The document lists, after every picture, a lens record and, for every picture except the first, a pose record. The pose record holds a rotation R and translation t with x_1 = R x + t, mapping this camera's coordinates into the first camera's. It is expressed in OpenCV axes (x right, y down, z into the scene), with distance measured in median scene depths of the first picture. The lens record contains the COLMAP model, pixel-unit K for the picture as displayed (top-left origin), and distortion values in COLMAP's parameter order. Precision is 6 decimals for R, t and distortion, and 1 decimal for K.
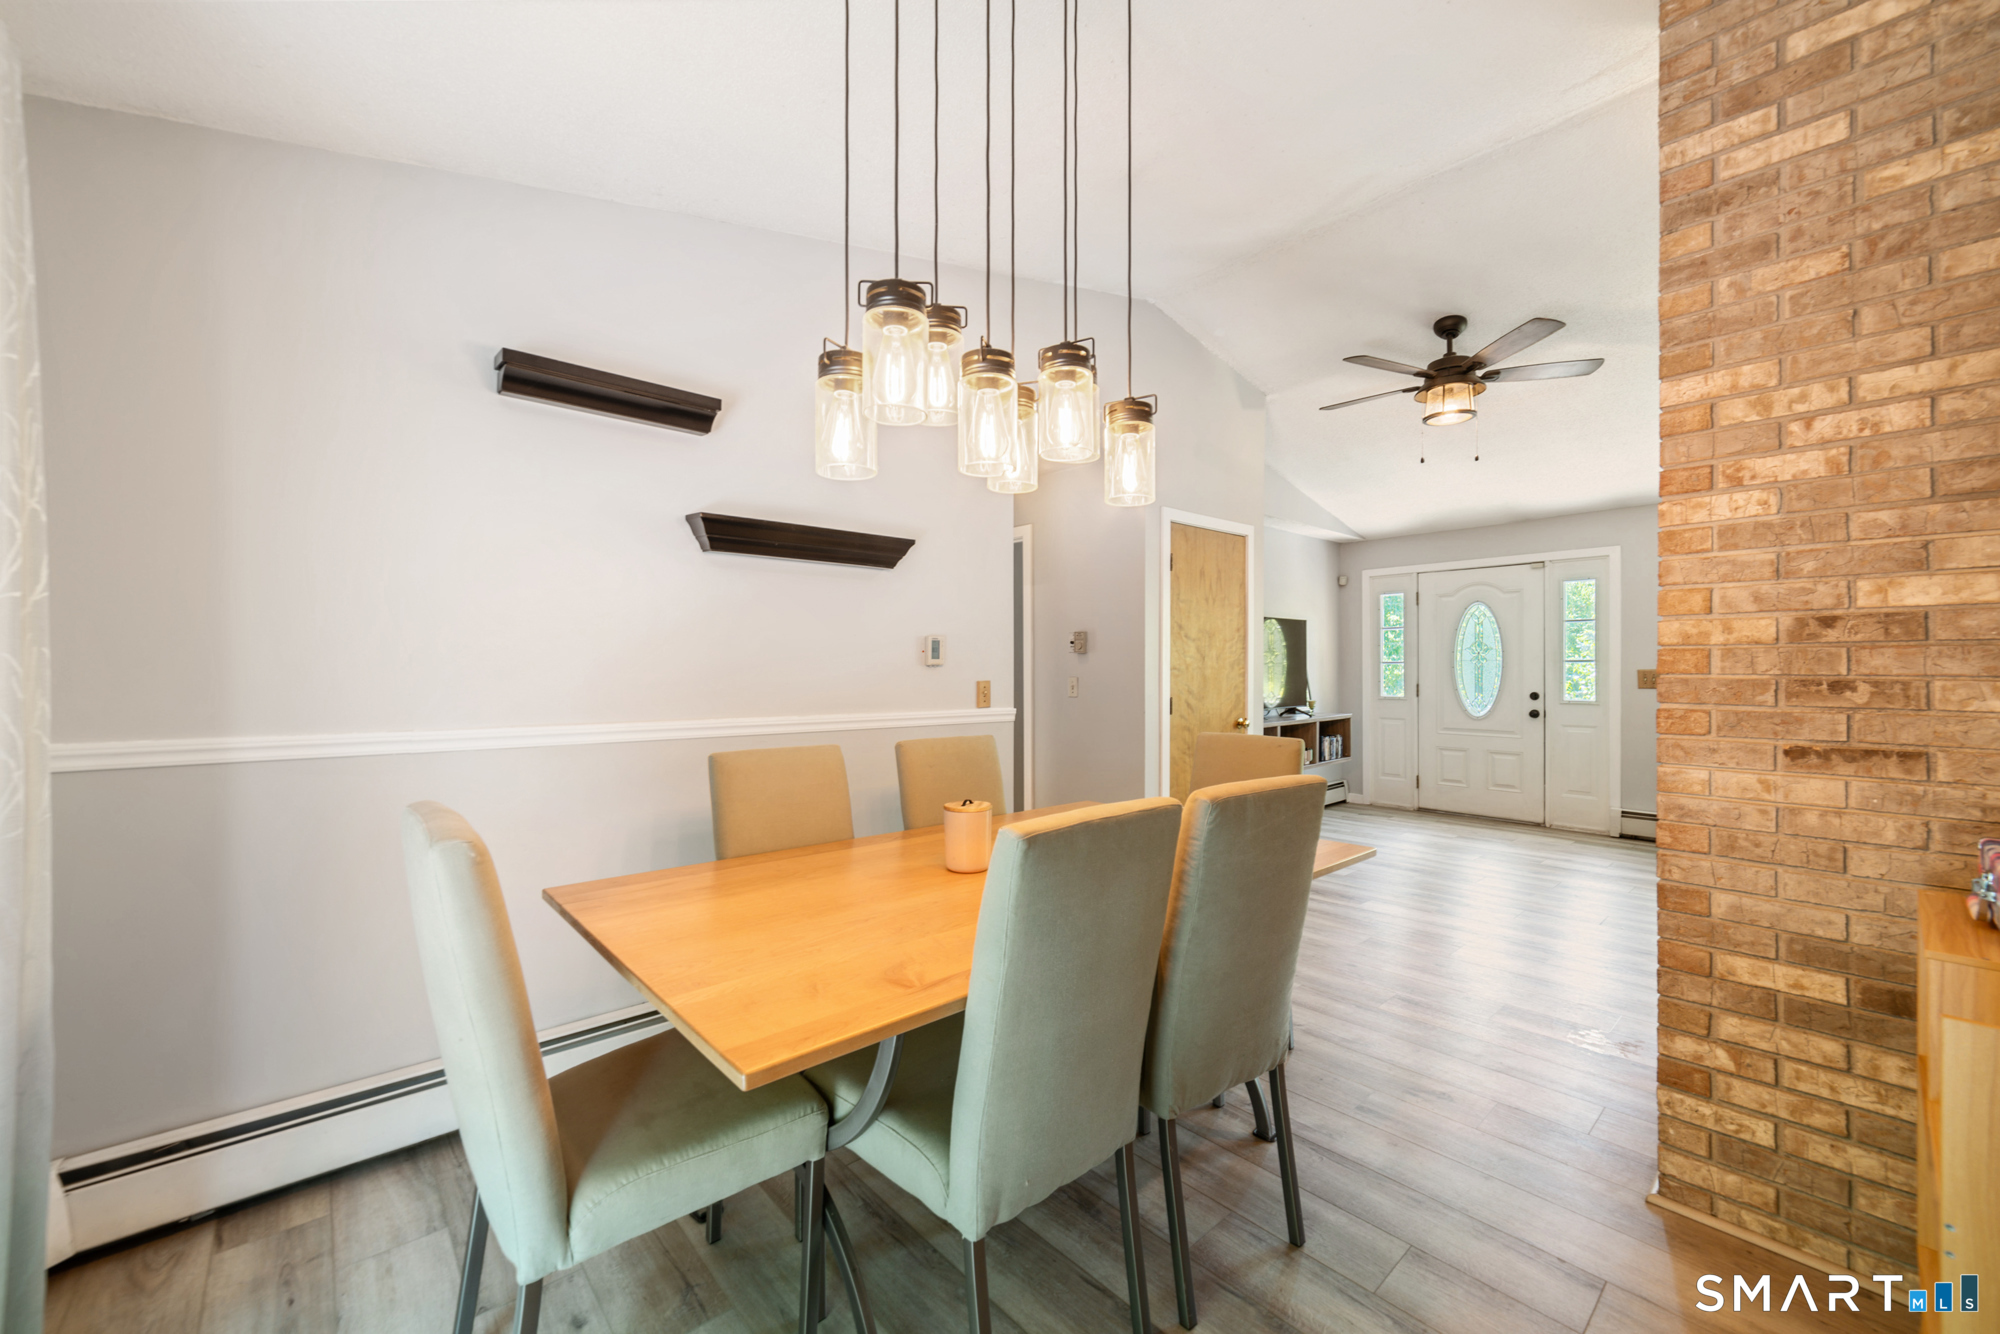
lens RADIAL K [[779.7, 0, 1000.0], [0, 779.7, 667.0], [0, 0, 1]] dist [-0.003042, -0.000089]
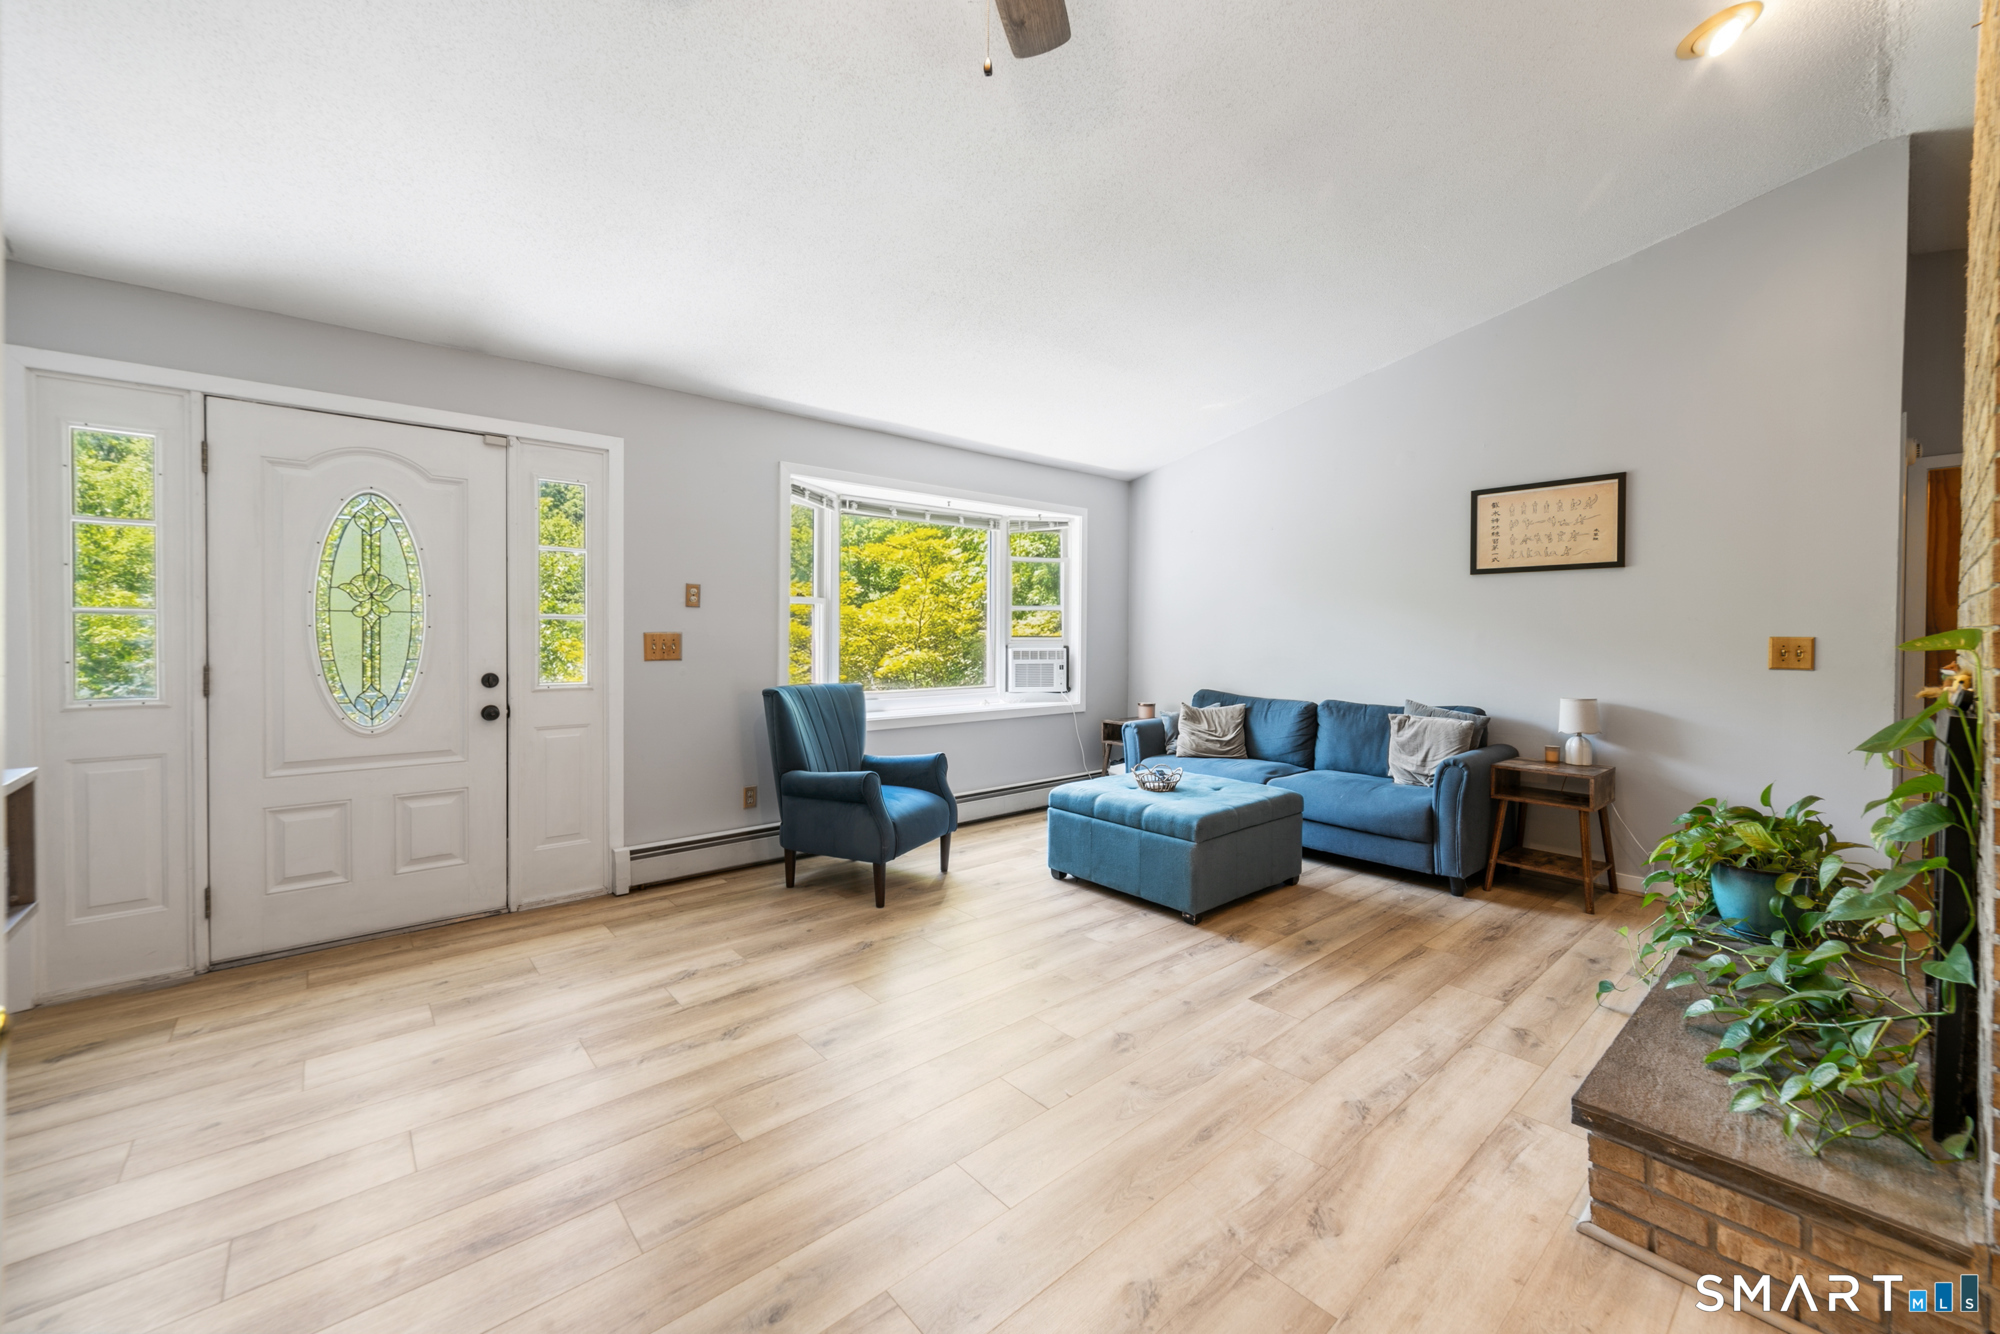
lens RADIAL K [[783.4, 0, 975.6], [0, 783.4, 643.9], [0, 0, 1]] dist [-0.000804, 0.000166]
pose [[0.033101, -0.010951, 0.999392, 0.151808], [-0.004038, 0.999930, 0.011091, 0.004558], [-0.999444, -0.004402, 0.033055, 0.646308]]
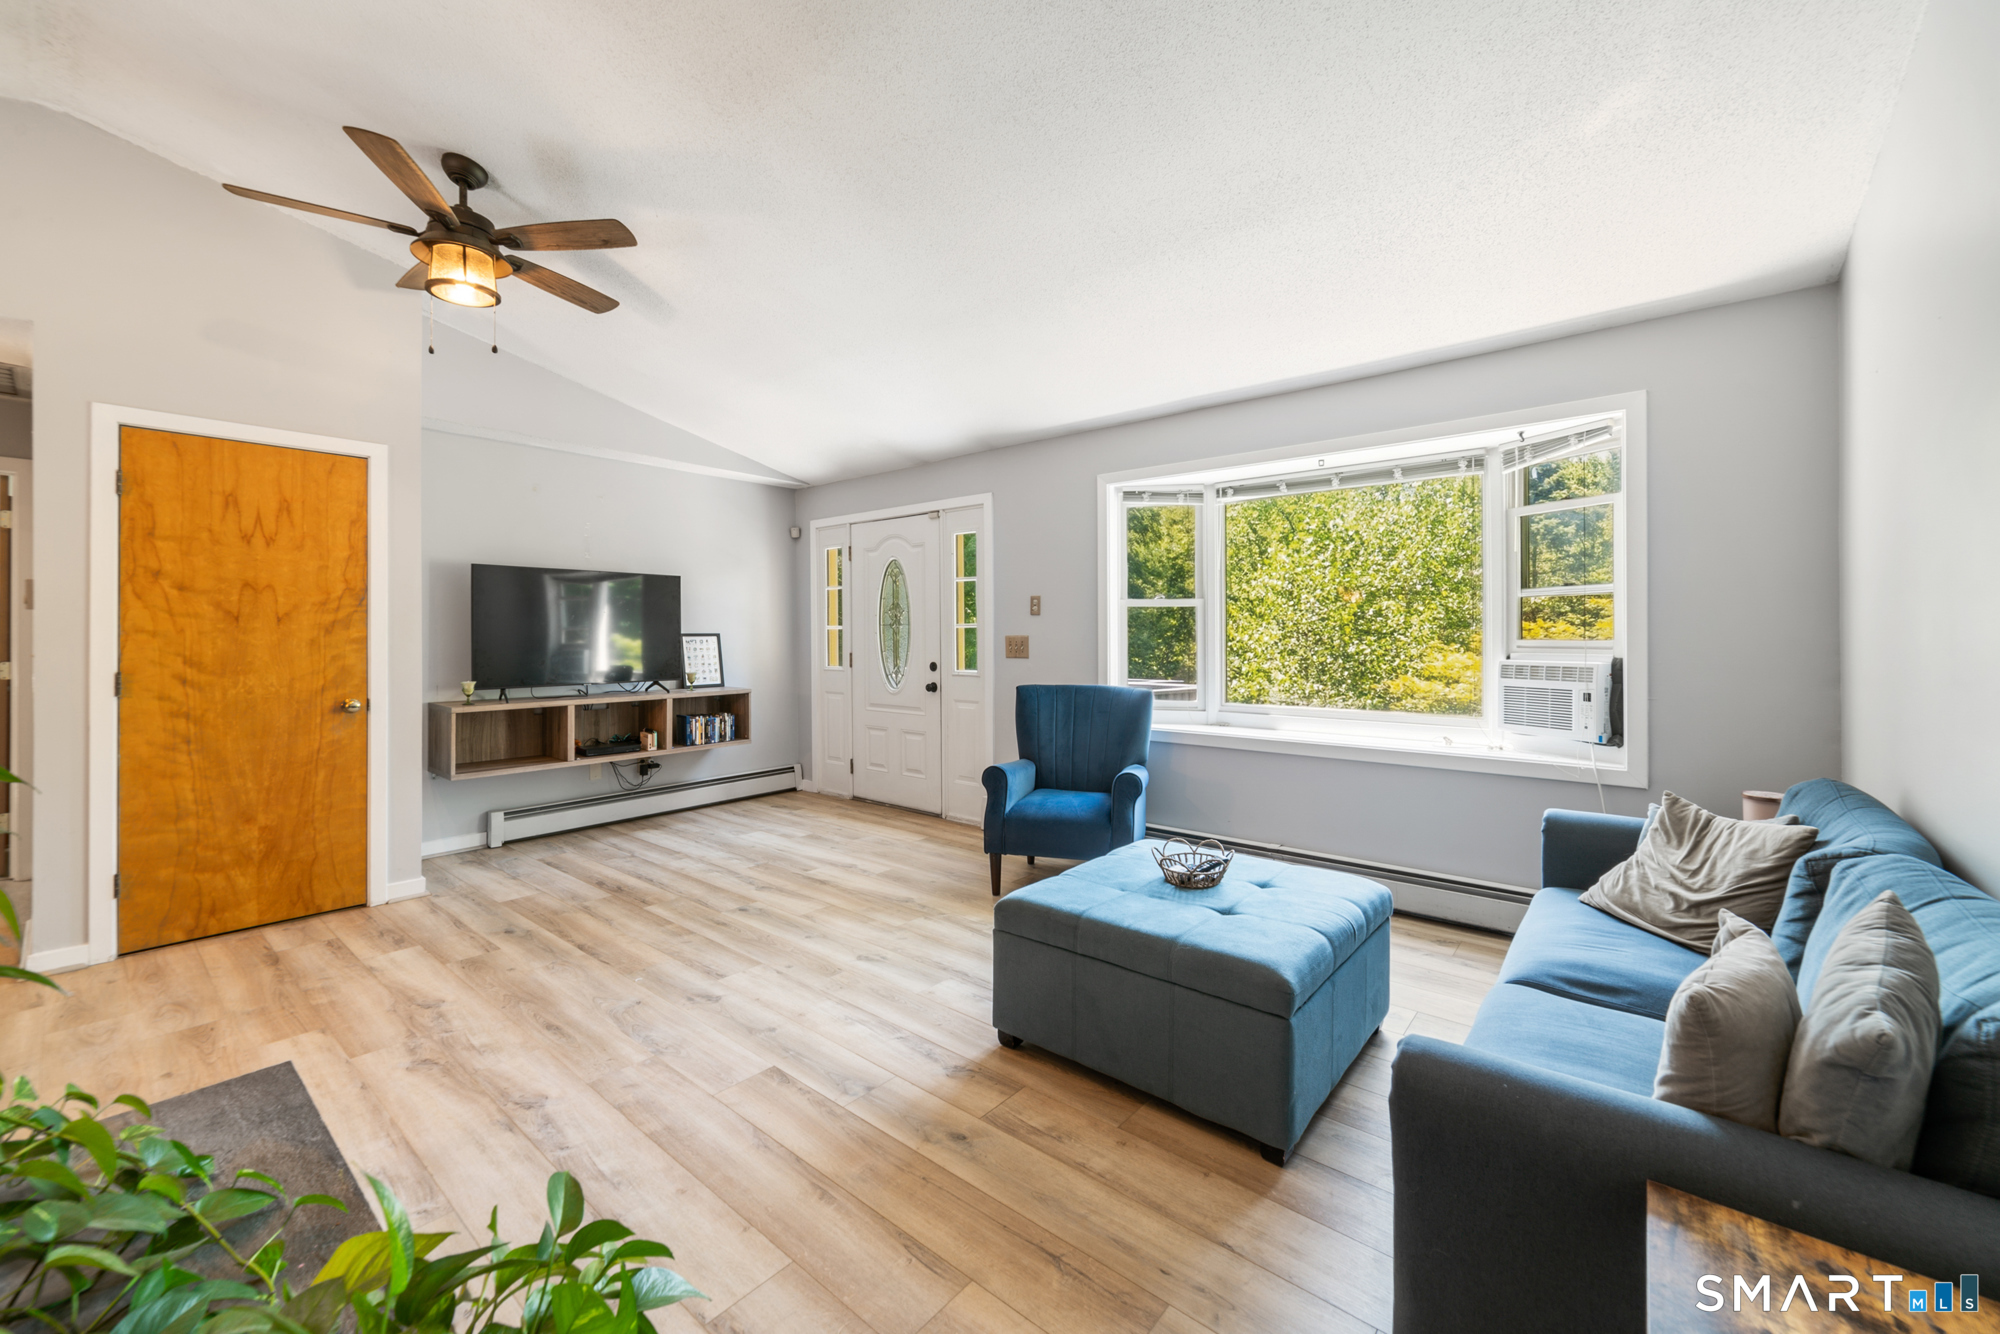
lens RADIAL K [[790.7, 0, 1004.6], [0, 790.7, 632.1], [0, 0, 1]] dist [-0.001606, 0.000148]
pose [[0.990097, 0.002168, 0.140371, 0.645381], [-0.001628, 0.999991, -0.003960, 0.002626], [-0.140379, 0.003693, 0.990091, 0.122218]]
